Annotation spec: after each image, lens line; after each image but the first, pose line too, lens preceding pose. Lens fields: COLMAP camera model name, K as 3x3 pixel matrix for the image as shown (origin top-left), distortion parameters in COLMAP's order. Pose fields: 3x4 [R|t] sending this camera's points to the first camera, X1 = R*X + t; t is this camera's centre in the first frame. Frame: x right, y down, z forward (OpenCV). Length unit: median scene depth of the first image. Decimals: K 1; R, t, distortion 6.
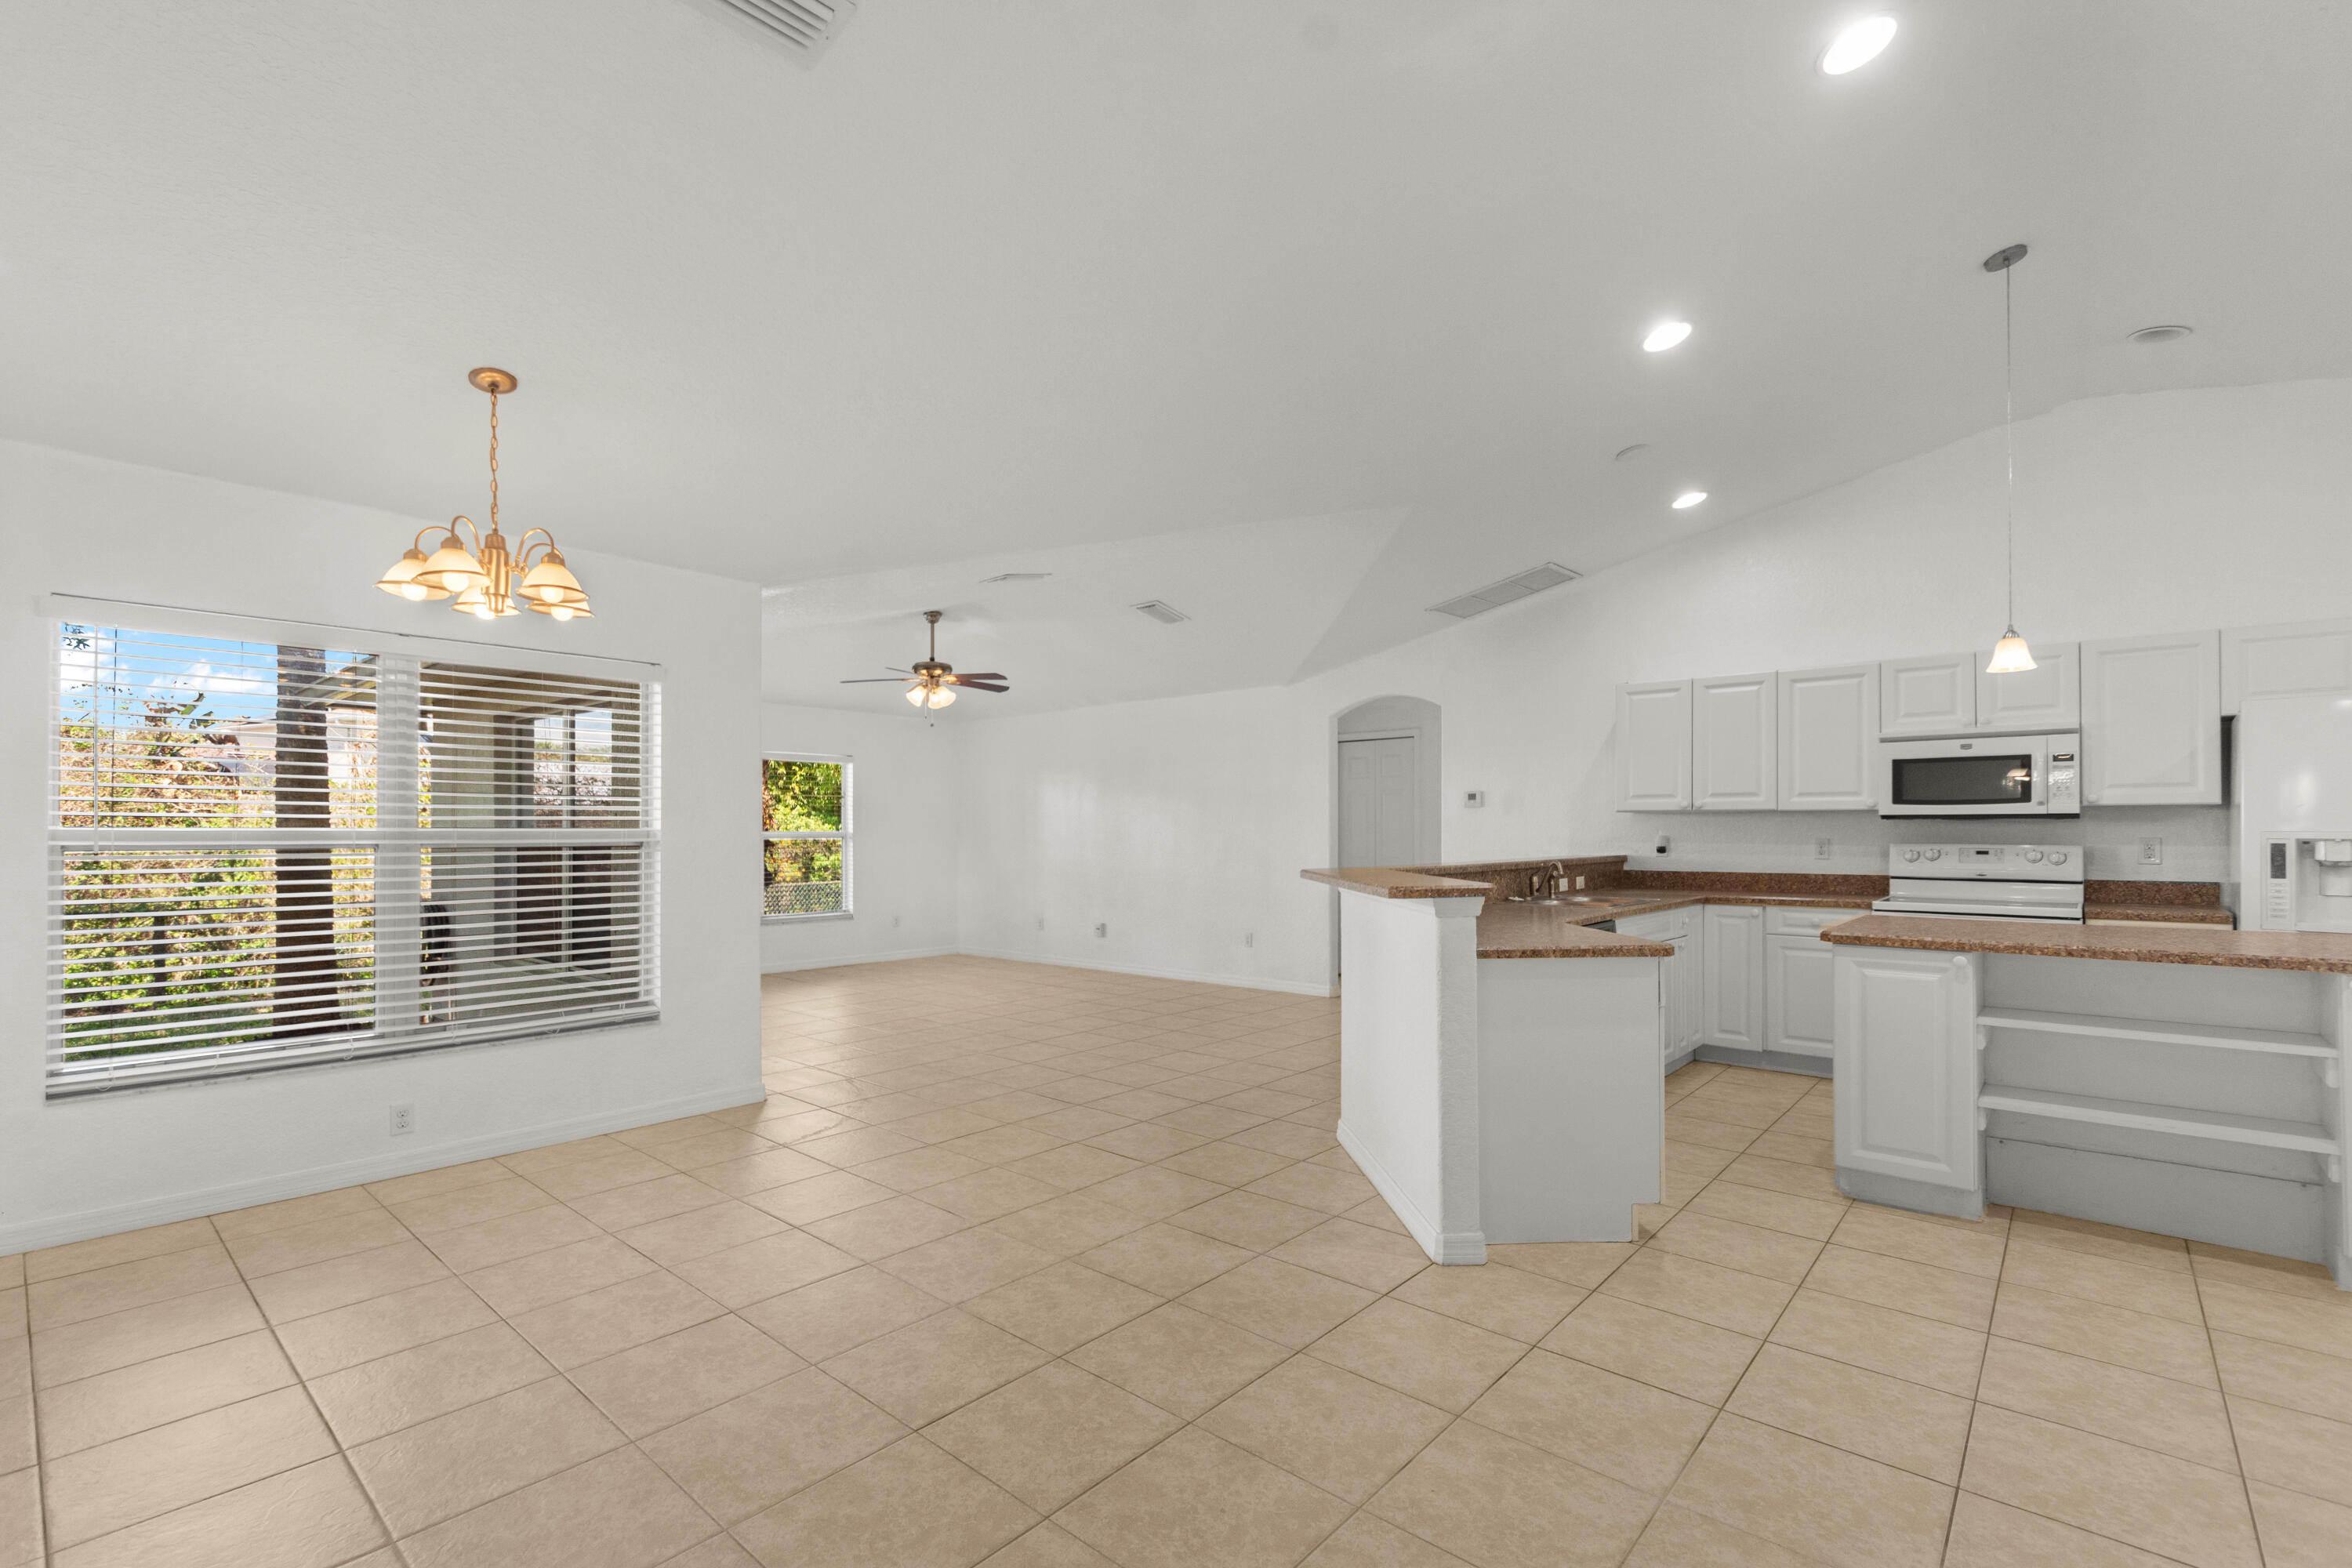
lens RADIAL K [[1039.6, 0, 1151.3], [0, 1039.6, 827.9], [0, 0, 1]] dist [0.007495, -0.004043]
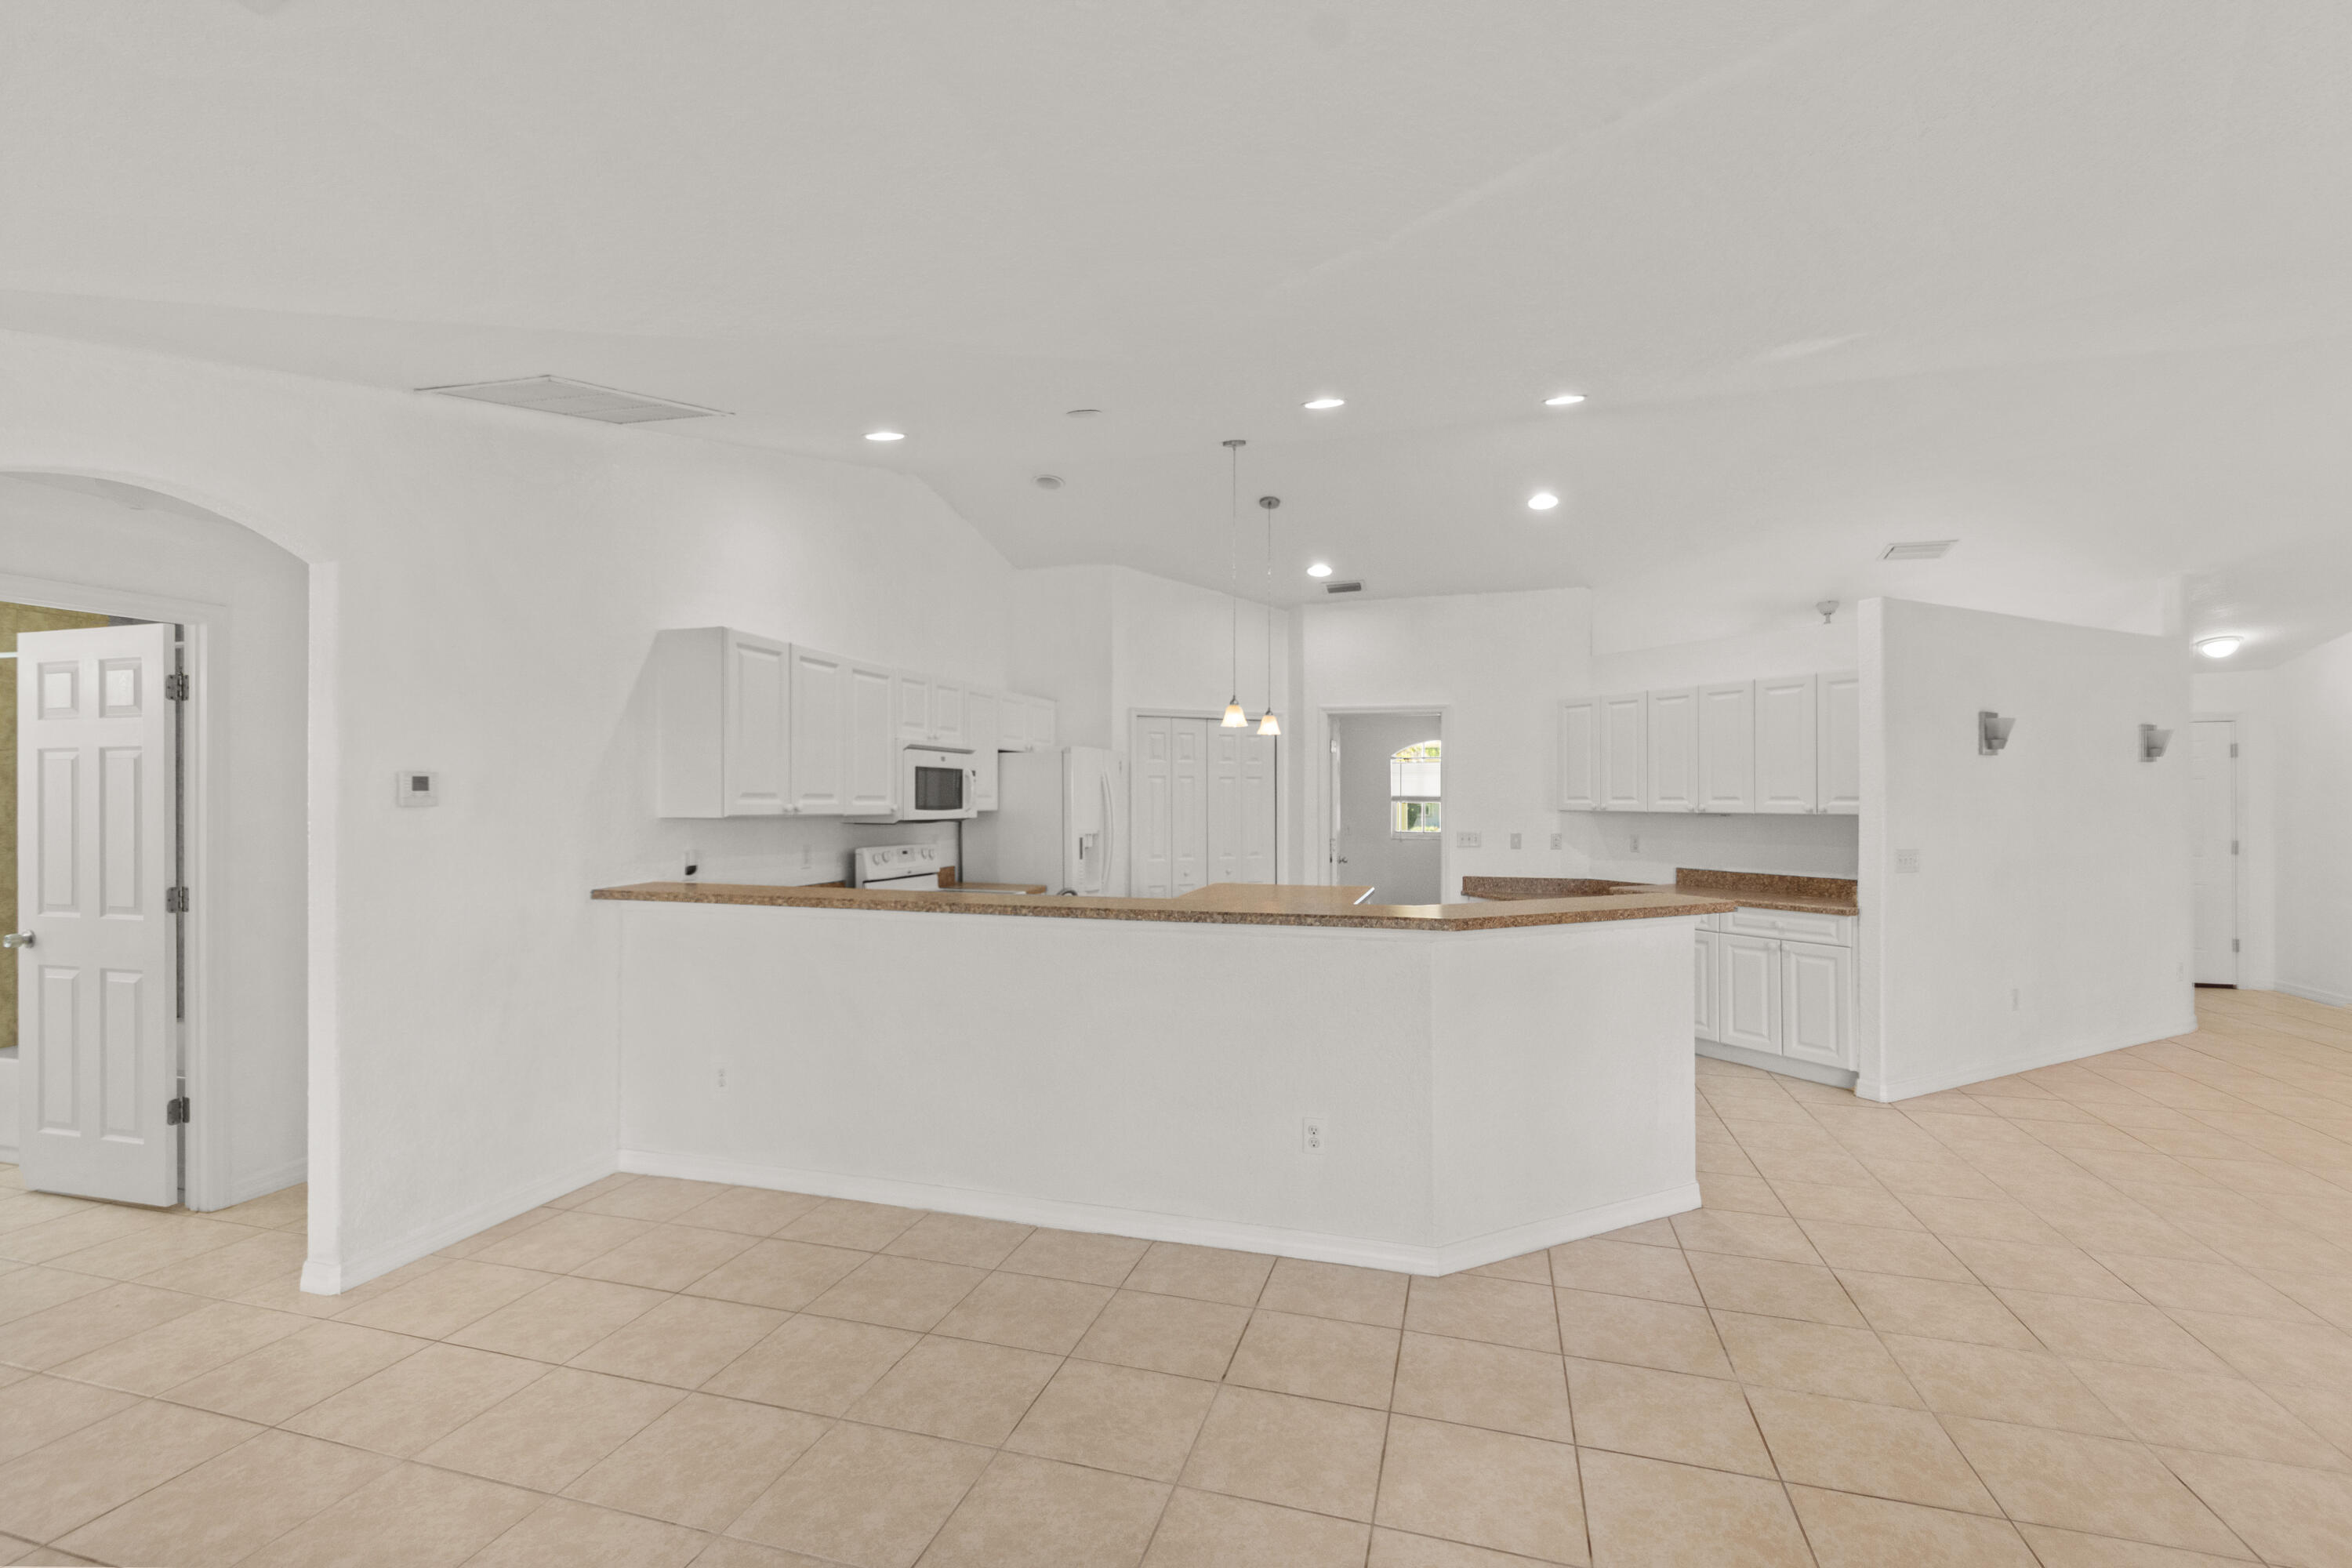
lens RADIAL K [[1076.0, 0, 1150.2], [0, 1076.0, 797.2], [0, 0, 1]] dist [0.015214, -0.005227]
pose [[-0.420146, 0.000753, 0.907456, -0.370801], [-0.005849, 0.999977, -0.003538, -0.034056], [-0.907438, -0.006794, -0.420132, 1.291948]]
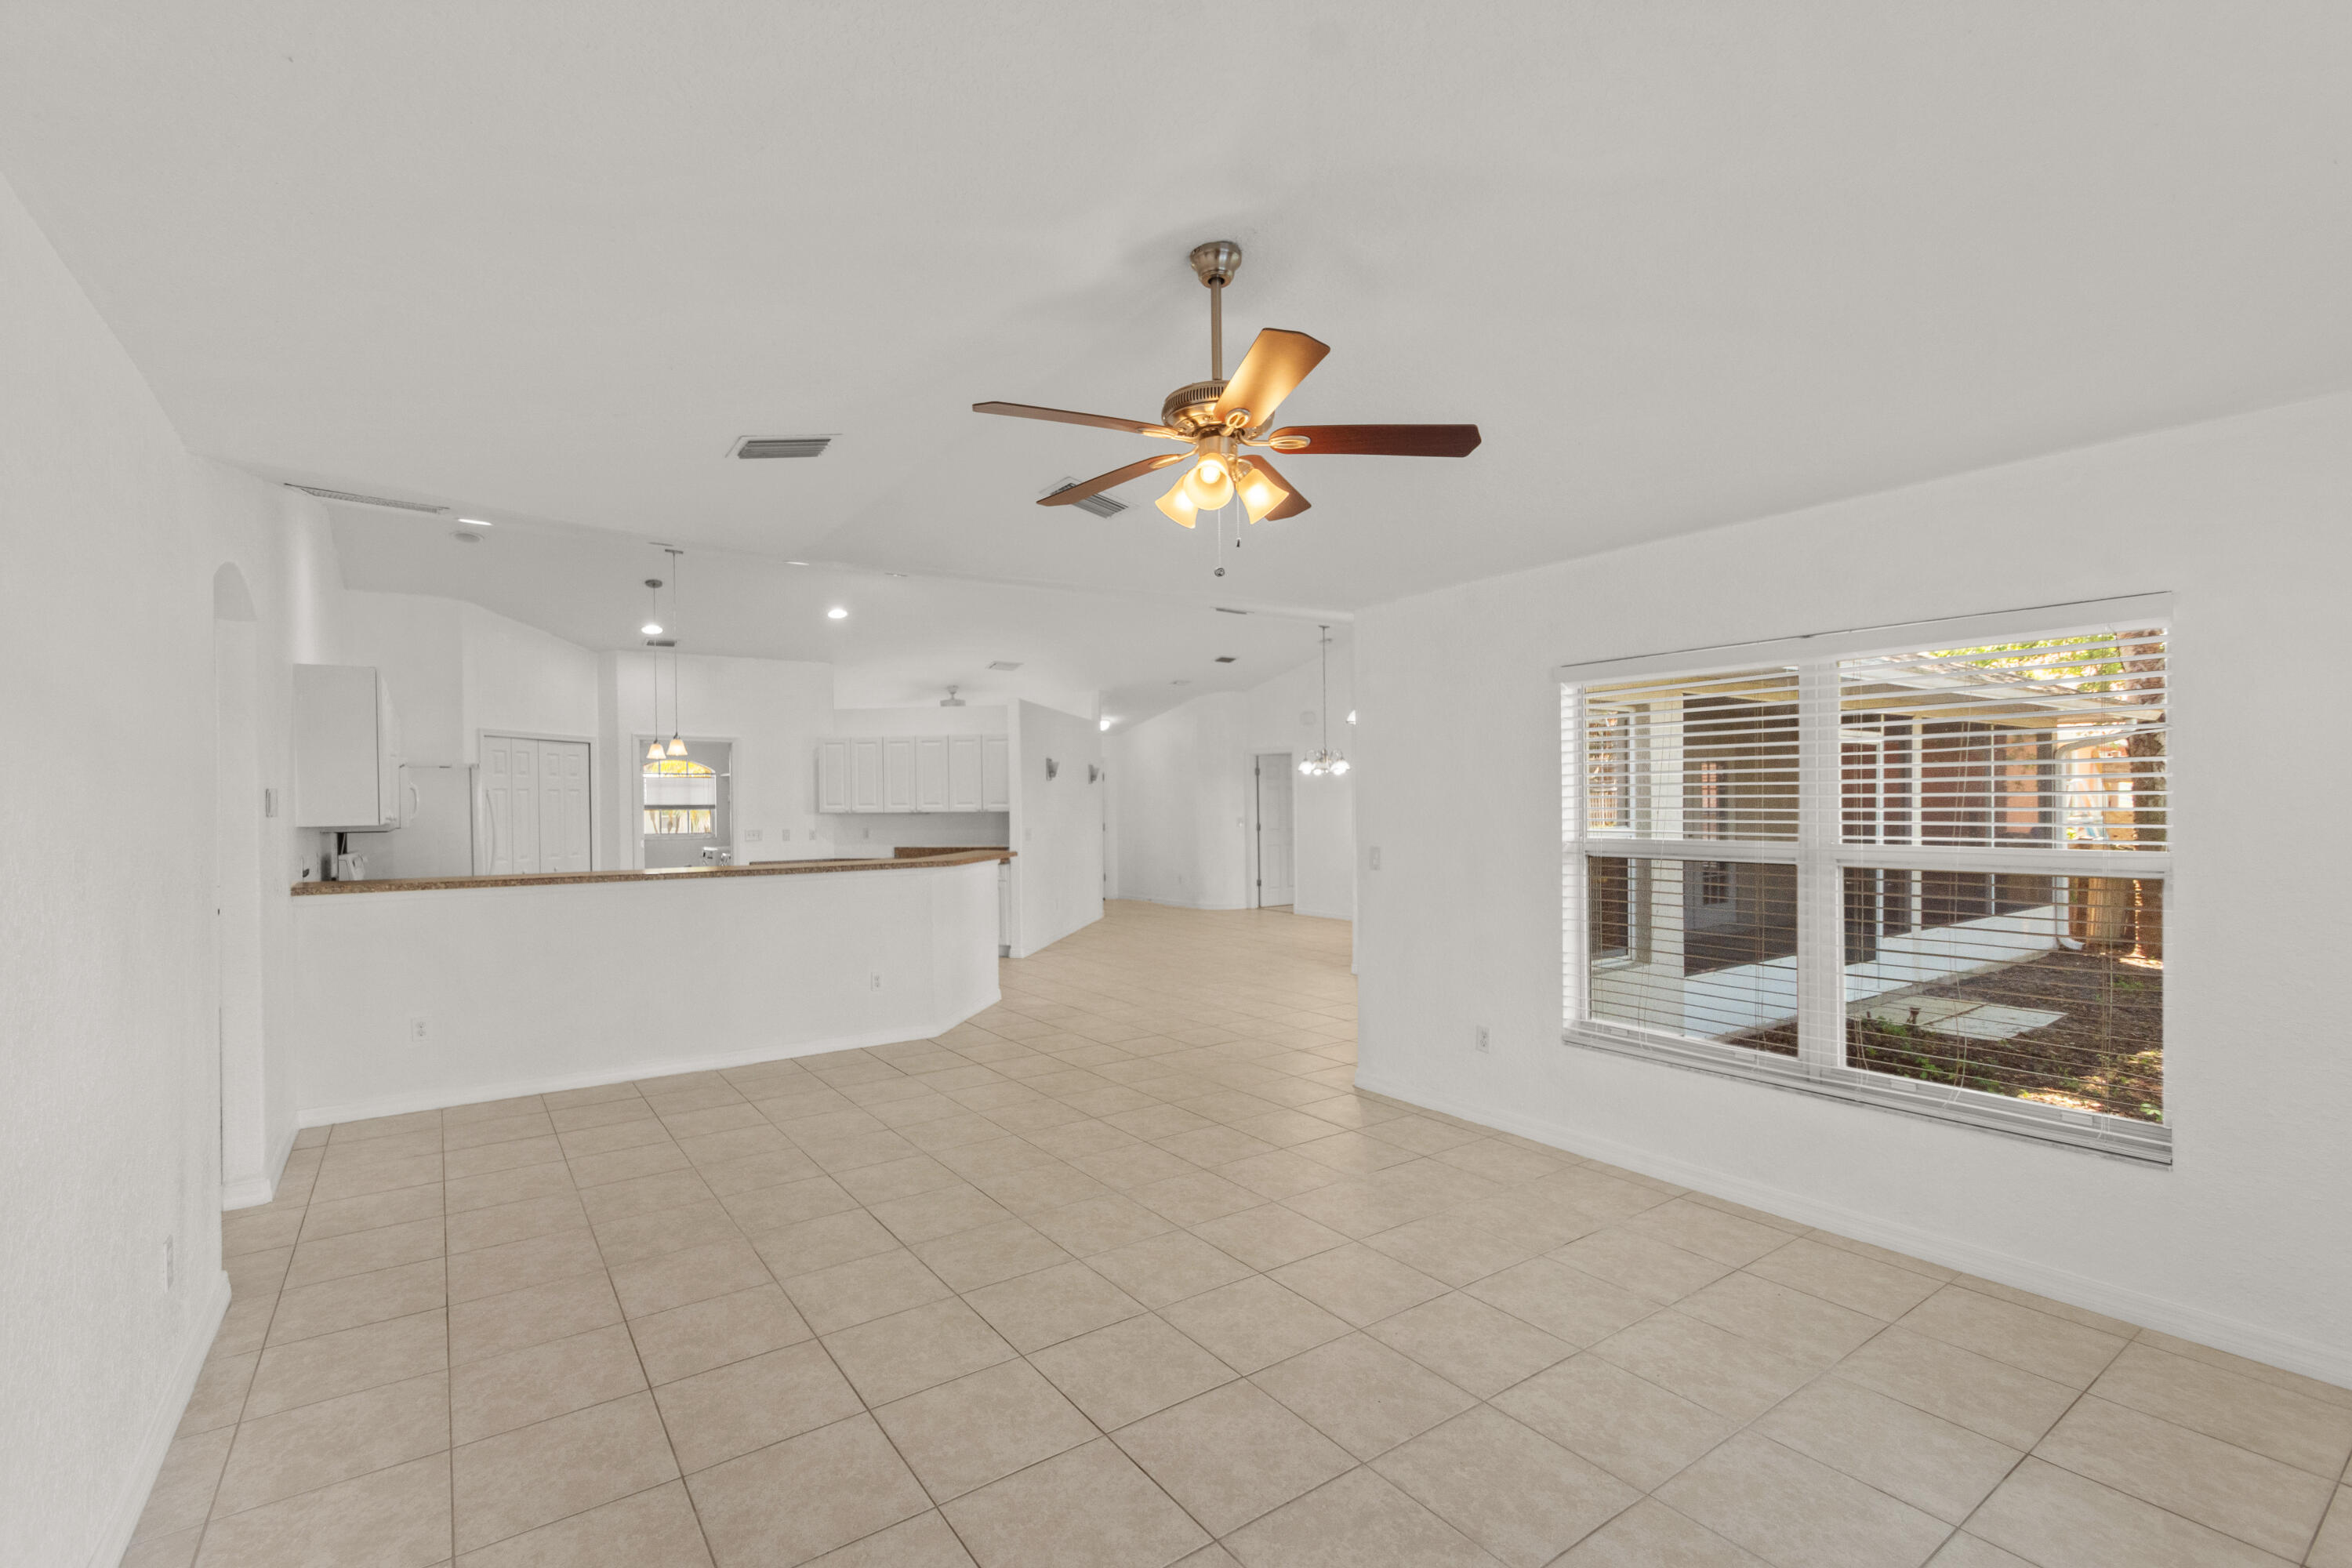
lens RADIAL K [[1039.6, 0, 1156.9], [0, 1039.6, 803.7], [0, 0, 1]] dist [0.007495, -0.004043]
pose [[-0.974178, 0.009511, 0.225580, -0.410095], [0.008947, 0.999954, -0.003525, -0.029037], [-0.225603, -0.001416, -0.974218, 2.057581]]
